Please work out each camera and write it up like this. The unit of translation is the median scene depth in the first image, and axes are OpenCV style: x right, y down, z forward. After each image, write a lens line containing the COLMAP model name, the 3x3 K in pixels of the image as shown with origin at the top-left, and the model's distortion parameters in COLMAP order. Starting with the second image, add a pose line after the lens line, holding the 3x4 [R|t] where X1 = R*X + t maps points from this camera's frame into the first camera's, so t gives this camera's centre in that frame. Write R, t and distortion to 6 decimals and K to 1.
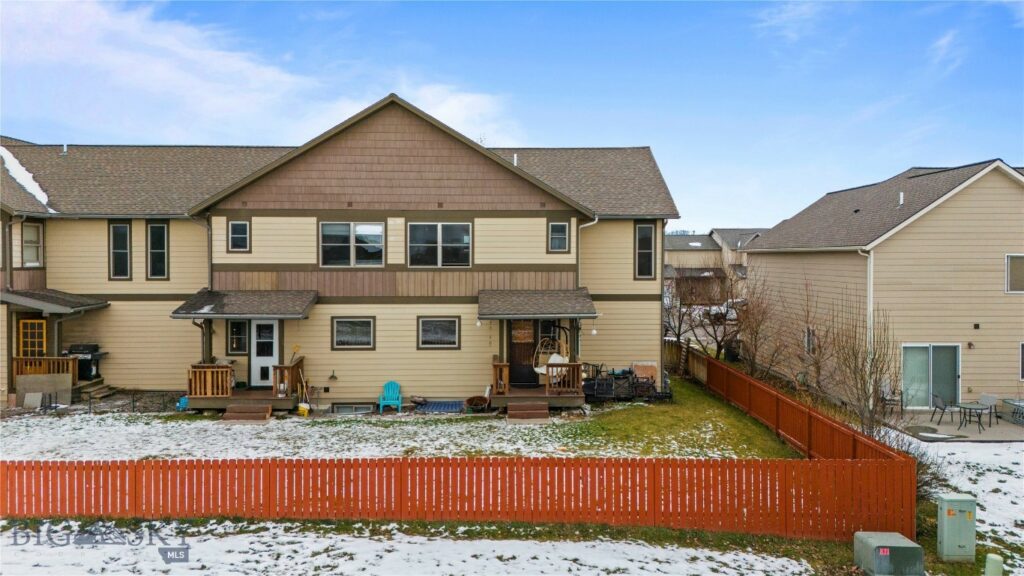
lens RADIAL K [[753.1, 0, 511.2], [0, 753.1, 287.5], [0, 0, 1]] dist [0.041575, -0.007897]
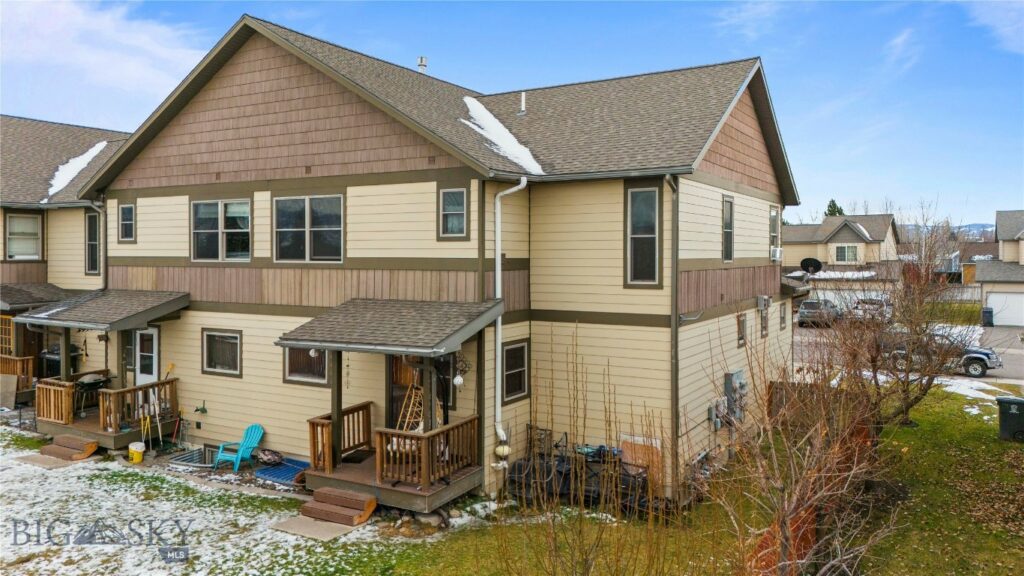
lens RADIAL K [[753.1, 0, 518.5], [0, 753.1, 266.8], [0, 0, 1]] dist [0.041575, -0.007897]
pose [[0.856366, 0.009125, -0.516288, 0.414666], [-0.020722, 0.999646, -0.016704, -0.015532], [0.515953, 0.025003, 0.856252, 0.519524]]
